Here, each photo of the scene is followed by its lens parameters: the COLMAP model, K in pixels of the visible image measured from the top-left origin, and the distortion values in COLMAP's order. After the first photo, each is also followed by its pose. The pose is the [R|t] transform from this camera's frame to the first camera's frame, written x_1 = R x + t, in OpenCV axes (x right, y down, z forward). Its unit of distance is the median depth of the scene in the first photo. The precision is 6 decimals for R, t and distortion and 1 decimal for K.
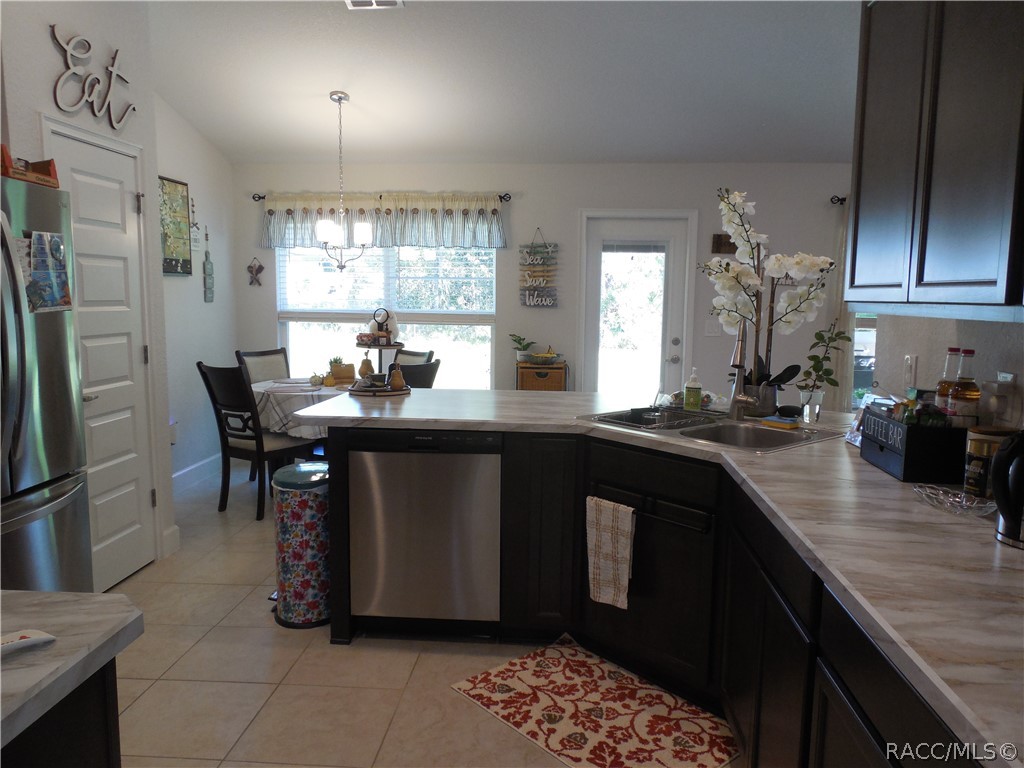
lens RADIAL K [[763.5, 0, 516.6], [0, 763.5, 382.3], [0, 0, 1]] dist [0.002528, 0.002777]
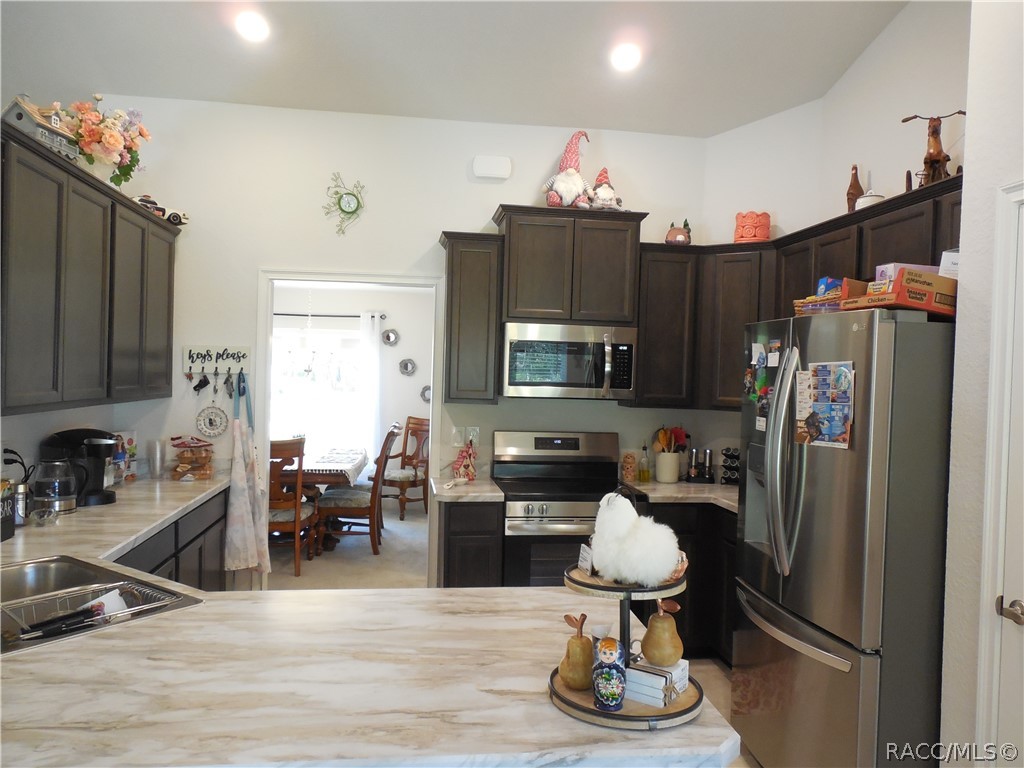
lens RADIAL K [[763.5, 0, 516.6], [0, 763.5, 382.3], [0, 0, 1]] dist [0.002528, 0.002777]
pose [[-0.976014, -0.025797, -0.216176, -0.033957], [-0.055277, 0.989780, 0.131455, -0.225039], [0.210575, 0.140252, -0.967465, 1.501931]]
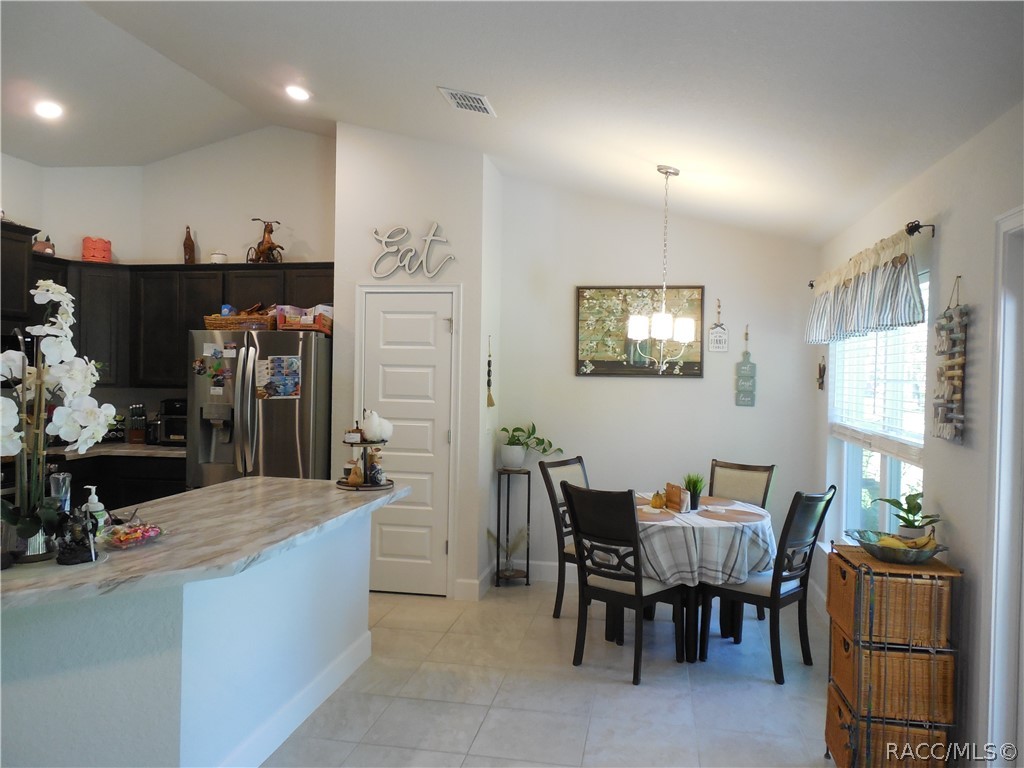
lens RADIAL K [[763.5, 0, 516.6], [0, 763.5, 382.3], [0, 0, 1]] dist [0.002528, 0.002777]
pose [[-0.106820, 0.009764, -0.994230, 0.957826], [-0.134860, 0.990569, 0.024217, -0.209024], [0.985090, 0.136669, -0.104496, 1.447167]]
